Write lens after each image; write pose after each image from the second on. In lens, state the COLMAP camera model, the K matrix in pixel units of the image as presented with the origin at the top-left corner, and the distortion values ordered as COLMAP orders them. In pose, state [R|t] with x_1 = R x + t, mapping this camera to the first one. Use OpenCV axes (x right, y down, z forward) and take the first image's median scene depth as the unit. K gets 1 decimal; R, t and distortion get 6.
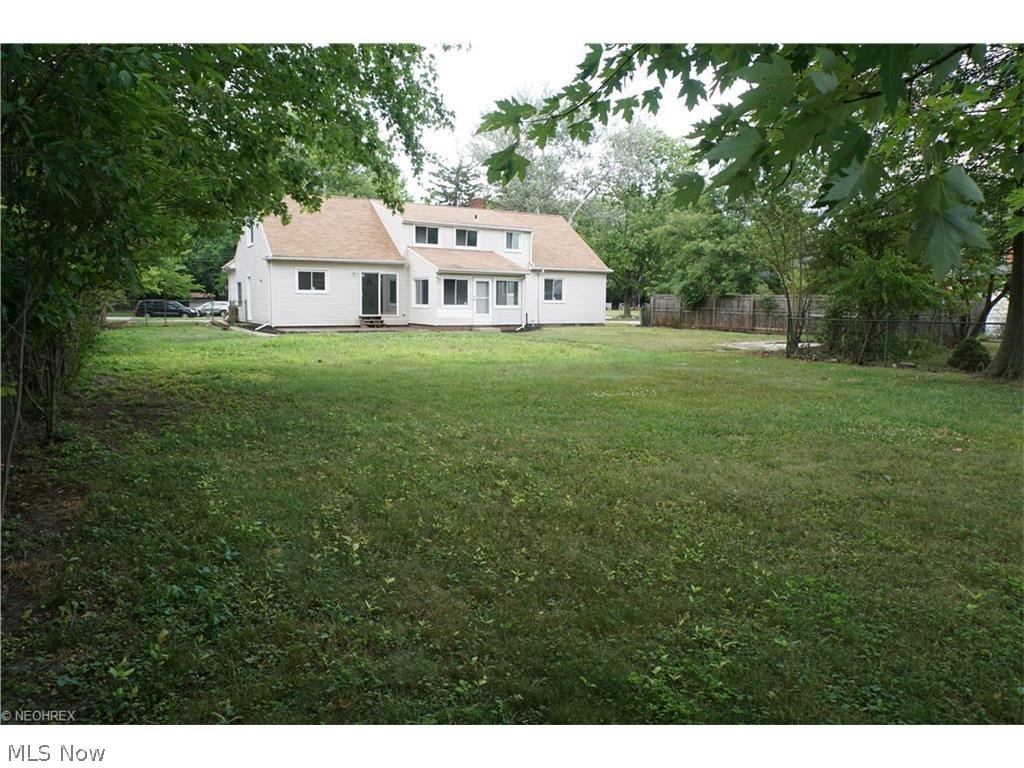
lens RADIAL K [[686.5, 0, 512.6], [0, 686.5, 382.3], [0, 0, 1]] dist [-0.036177, 0.009778]
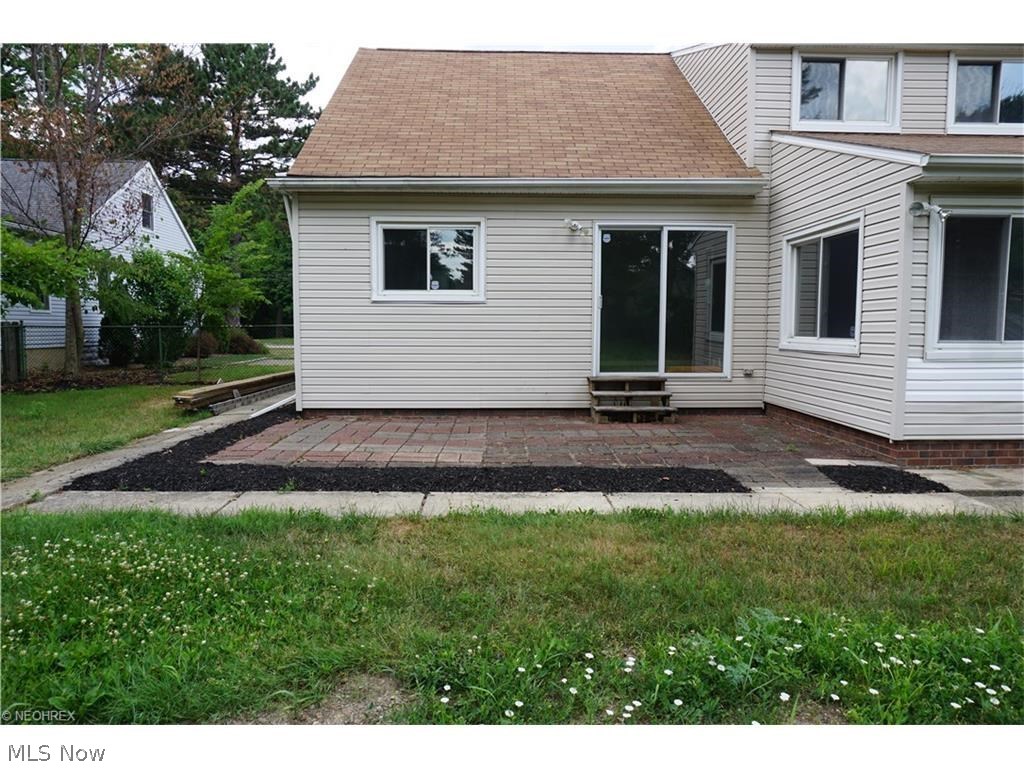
lens RADIAL K [[686.5, 0, 512.7], [0, 686.5, 385.1], [0, 0, 1]] dist [-0.036177, 0.009778]
pose [[0.868013, 0.032333, -0.495487, -0.107526], [-0.048763, 0.998605, -0.020262, -0.086376], [0.494141, 0.041750, 0.868379, 0.735151]]
